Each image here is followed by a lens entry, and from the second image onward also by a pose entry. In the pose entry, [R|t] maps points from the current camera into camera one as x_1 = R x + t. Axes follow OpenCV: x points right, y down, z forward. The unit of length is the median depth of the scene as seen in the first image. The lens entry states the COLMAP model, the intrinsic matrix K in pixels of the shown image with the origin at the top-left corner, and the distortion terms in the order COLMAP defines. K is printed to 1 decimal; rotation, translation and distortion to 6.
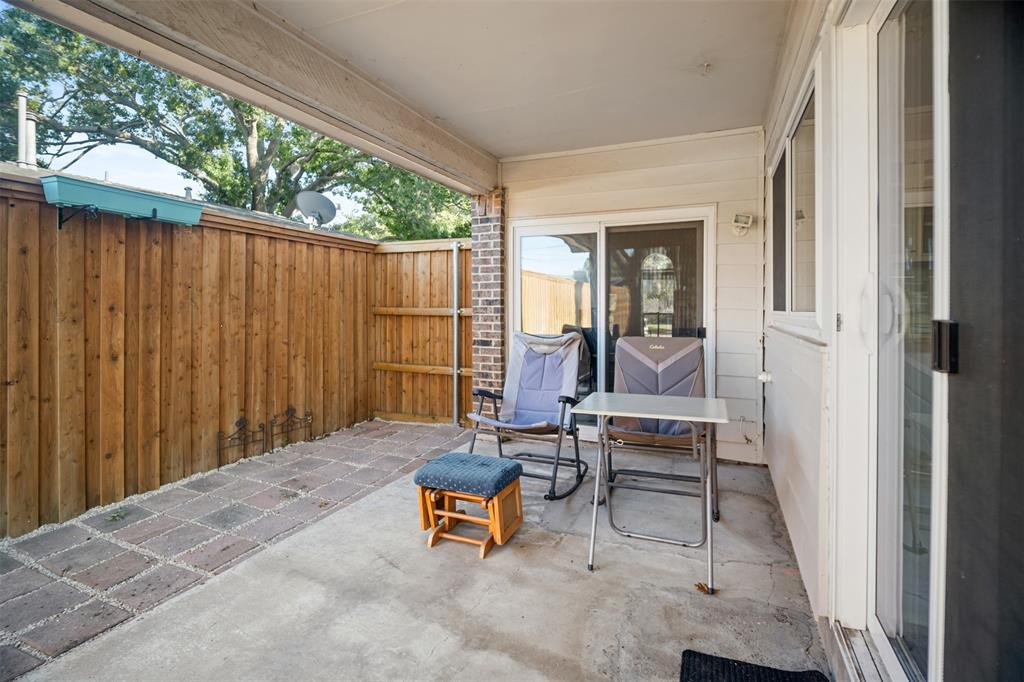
lens RADIAL K [[472.2, 0, 507.1], [0, 472.2, 305.1], [0, 0, 1]] dist [0.004990, -0.003310]
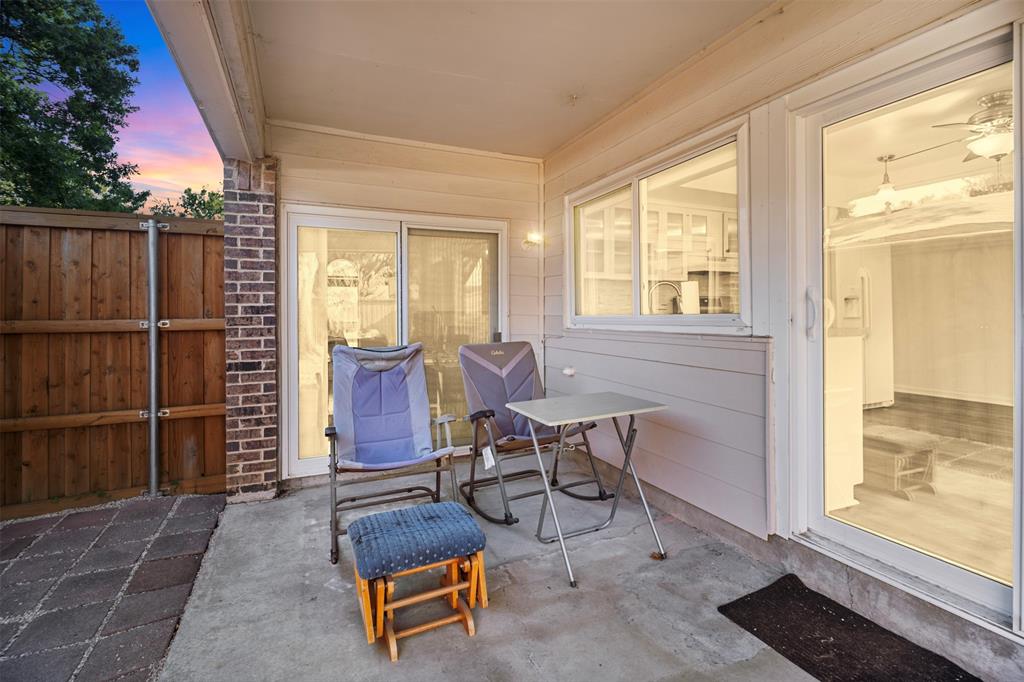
lens RADIAL K [[472.2, 0, 500.2], [0, 472.2, 307.4], [0, 0, 1]] dist [0.004990, -0.003310]
pose [[0.683106, -0.002074, 0.730316, -0.315302], [0.010727, 0.999917, -0.007194, -0.000601], [-0.730240, 0.012748, 0.683072, 0.225543]]
